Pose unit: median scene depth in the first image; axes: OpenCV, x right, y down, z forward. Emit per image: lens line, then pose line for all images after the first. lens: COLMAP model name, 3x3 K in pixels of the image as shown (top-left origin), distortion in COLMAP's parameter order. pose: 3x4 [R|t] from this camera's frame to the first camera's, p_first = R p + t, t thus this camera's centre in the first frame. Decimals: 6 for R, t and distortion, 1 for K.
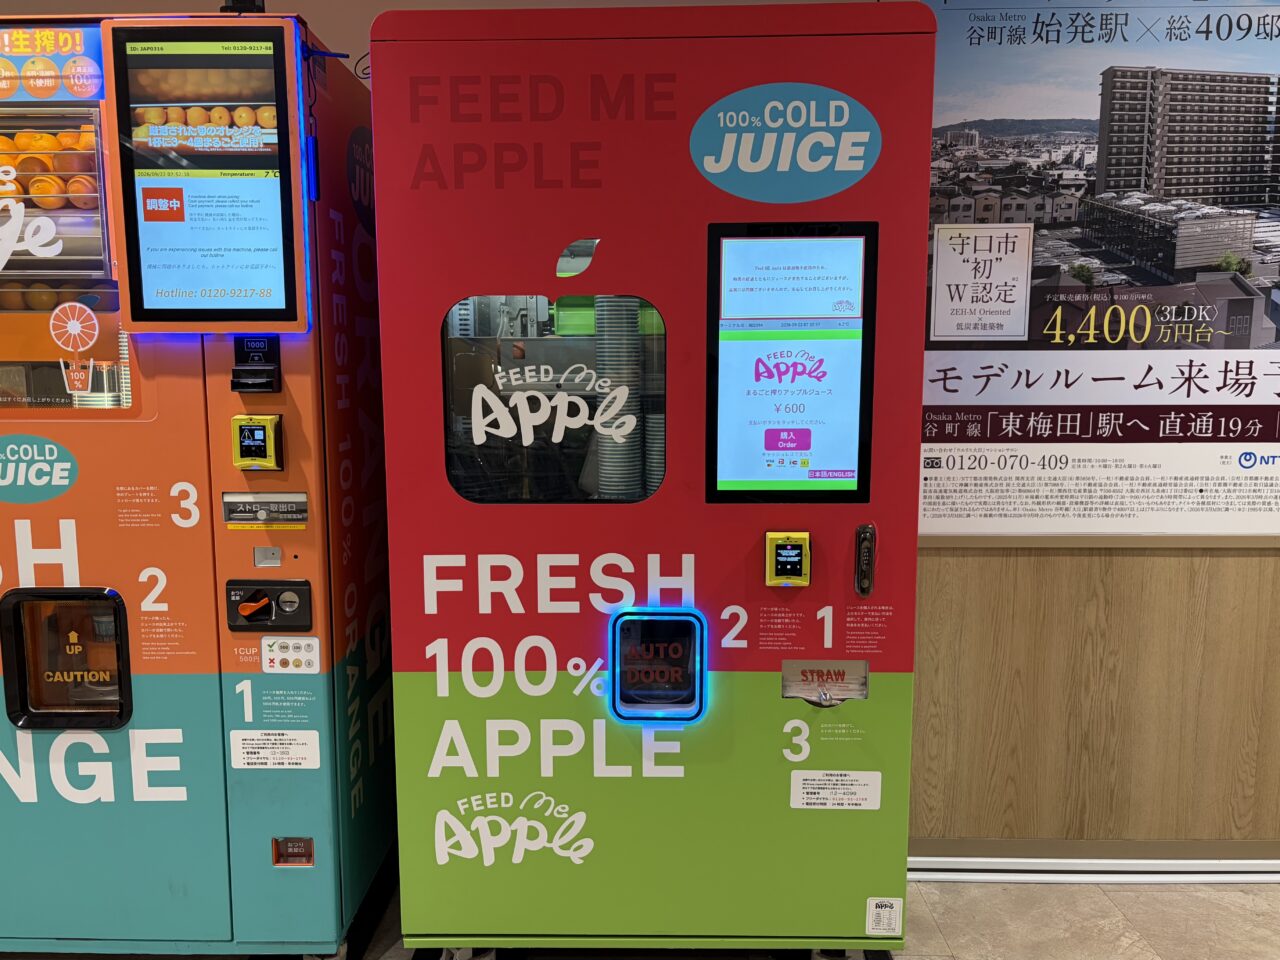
lens RADIAL K [[1010.5, 0, 611.1], [0, 1010.5, 488.4], [0, 0, 1]] dist [0.046711, -0.038028]
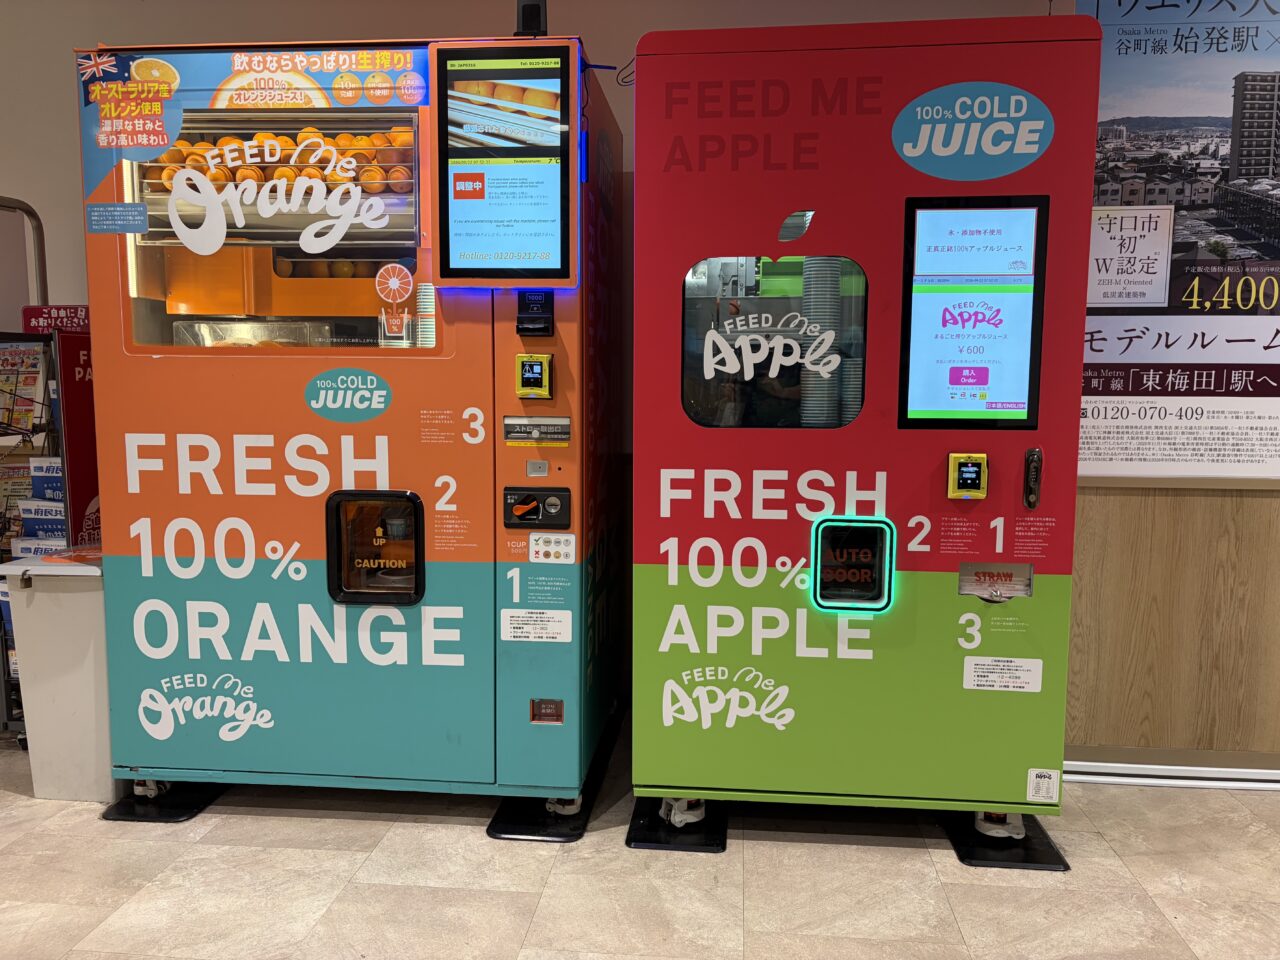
lens RADIAL K [[973.5, 0, 628.2], [0, 973.5, 479.0], [0, 0, 1]] dist [0.061901, -0.066333]
pose [[0.997008, 0.017662, -0.075258, -0.133181], [-0.019695, 0.999459, -0.026355, 0.107954], [0.074752, 0.027759, 0.996816, -0.182509]]
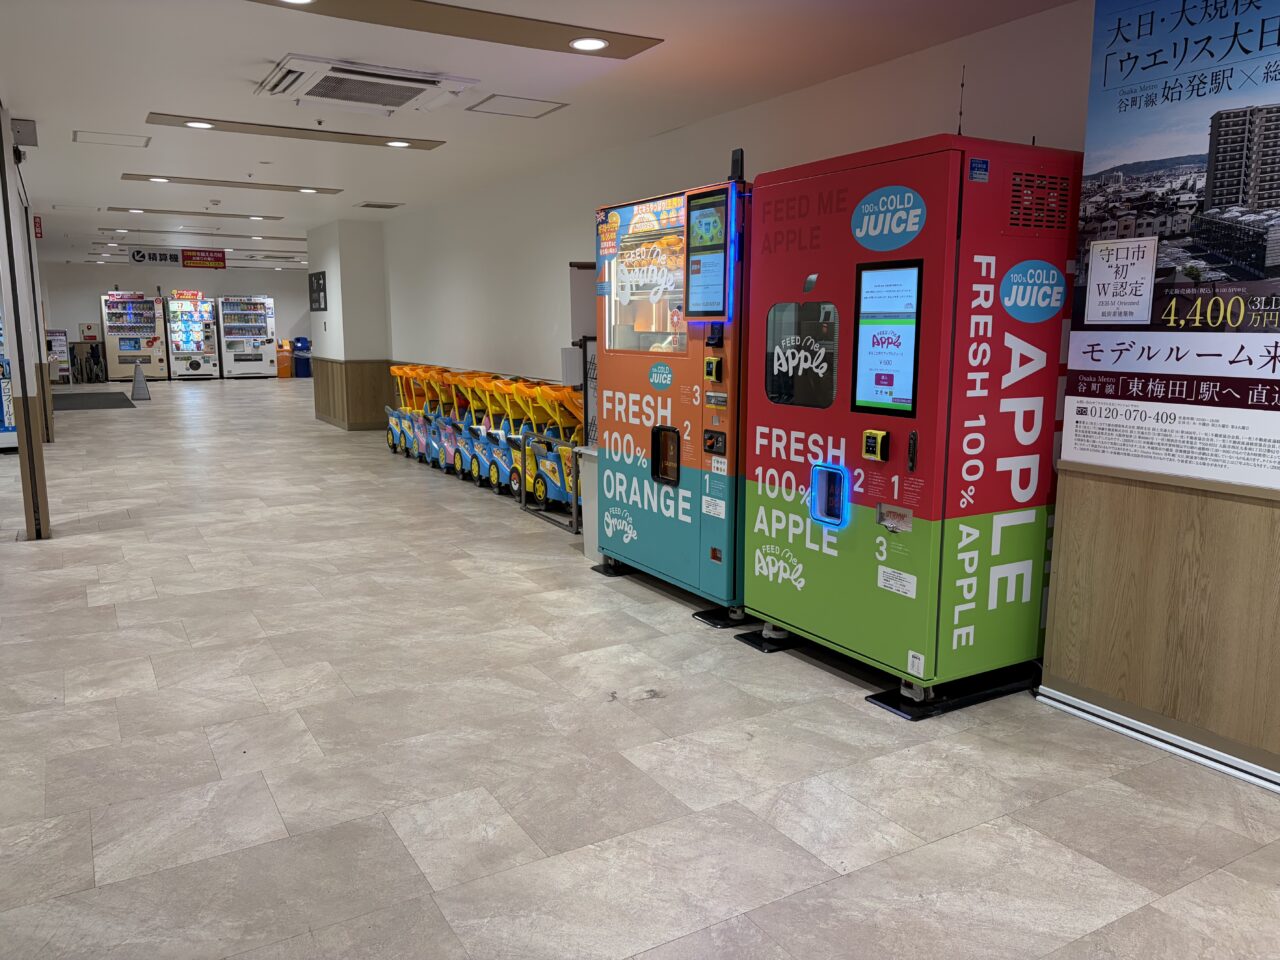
lens RADIAL K [[973.5, 0, 633.0], [0, 973.5, 485.1], [0, 0, 1]] dist [0.061901, -0.066333]
pose [[0.519449, 0.145603, -0.842005, 1.392663], [-0.115274, 0.988309, 0.099788, 0.014435], [0.846691, 0.045227, 0.530160, -0.294900]]
